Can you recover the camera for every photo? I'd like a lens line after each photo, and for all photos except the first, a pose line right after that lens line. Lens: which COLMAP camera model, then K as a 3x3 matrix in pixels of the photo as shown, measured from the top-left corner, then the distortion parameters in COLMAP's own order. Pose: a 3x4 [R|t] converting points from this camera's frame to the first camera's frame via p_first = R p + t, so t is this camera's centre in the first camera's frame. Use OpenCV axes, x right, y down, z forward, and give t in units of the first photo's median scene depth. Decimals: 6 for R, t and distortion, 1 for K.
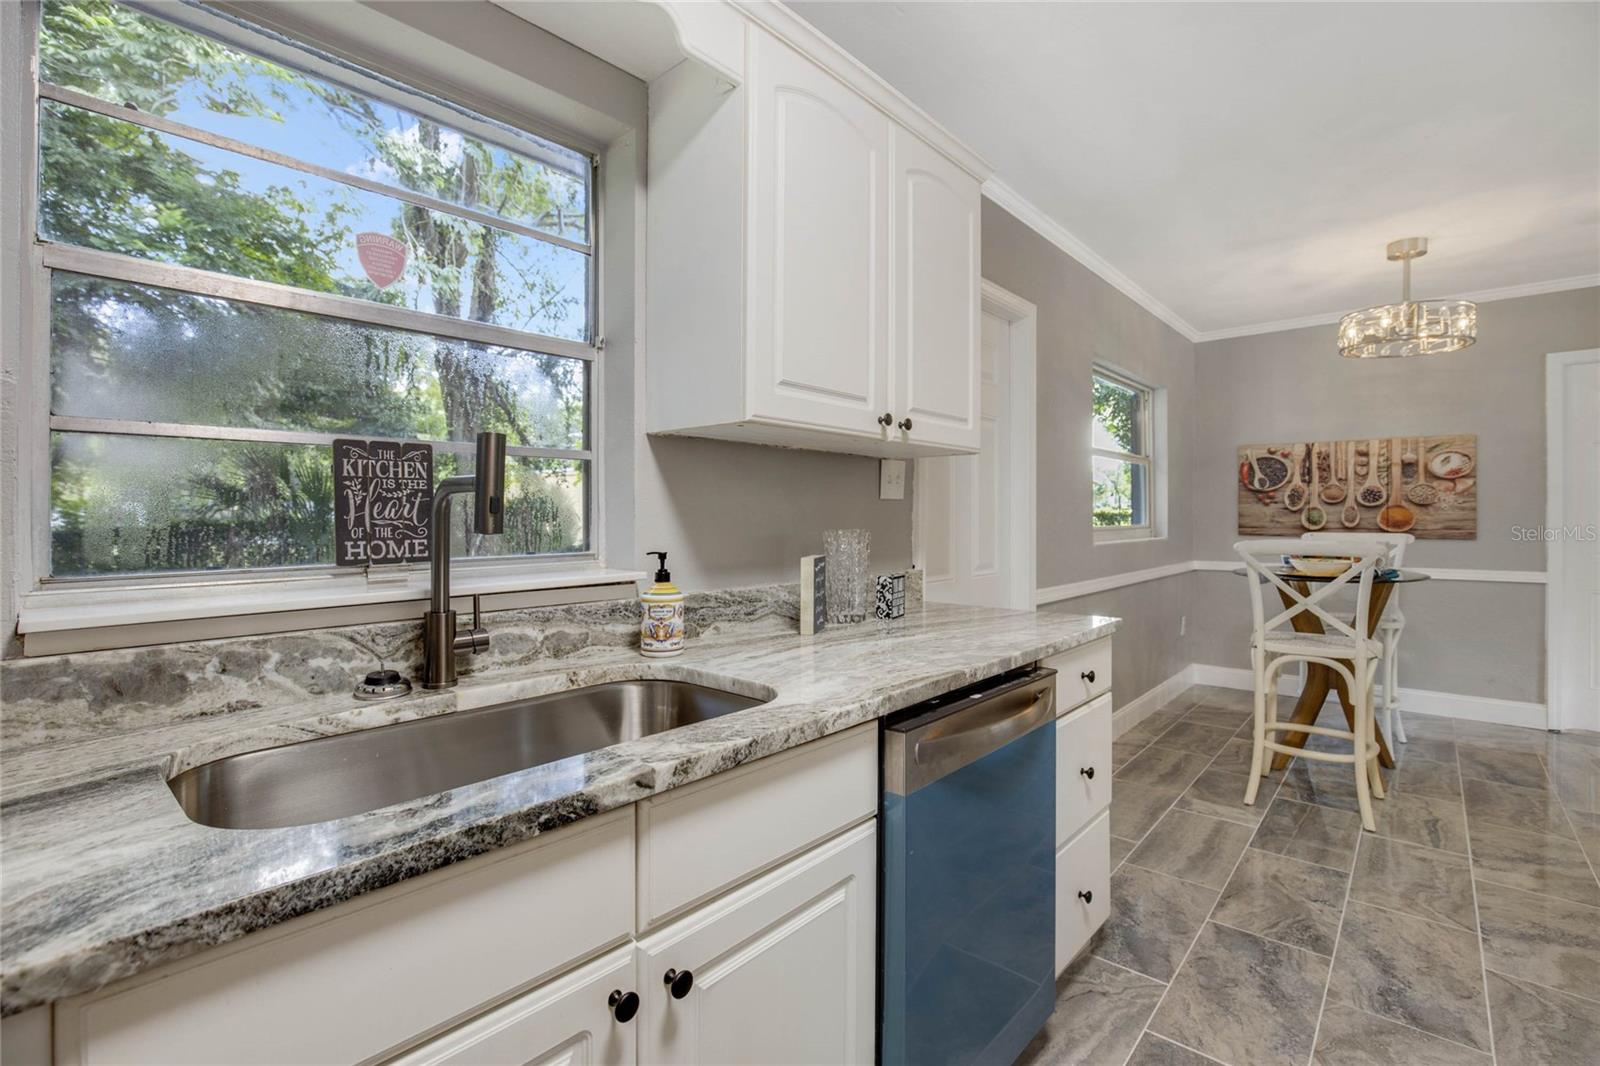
lens RADIAL K [[711.7, 0, 782.9], [0, 711.7, 517.5], [0, 0, 1]] dist [-0.018584, -0.002047]
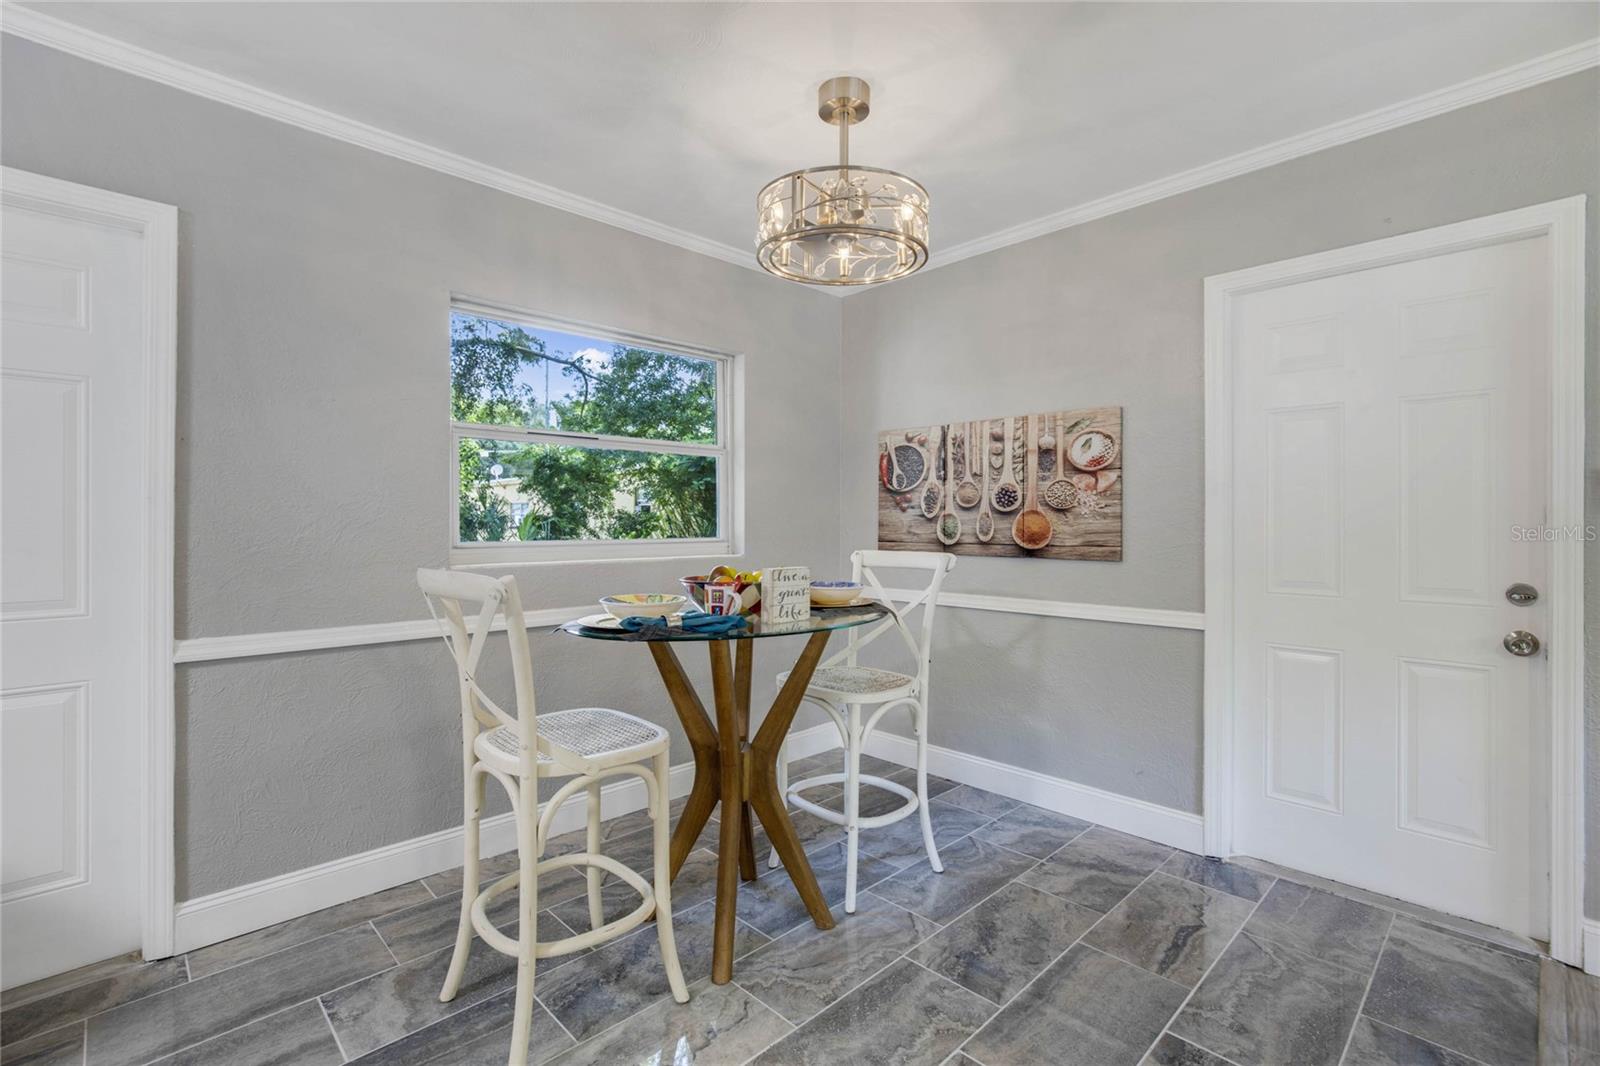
lens RADIAL K [[711.7, 0, 780.0], [0, 711.7, 523.5], [0, 0, 1]] dist [-0.018584, -0.002047]
pose [[0.997980, 0.002052, -0.063501, 0.653524], [-0.002371, 0.999985, -0.004947, -0.000756], [0.063490, 0.005087, 0.997969, 0.273641]]
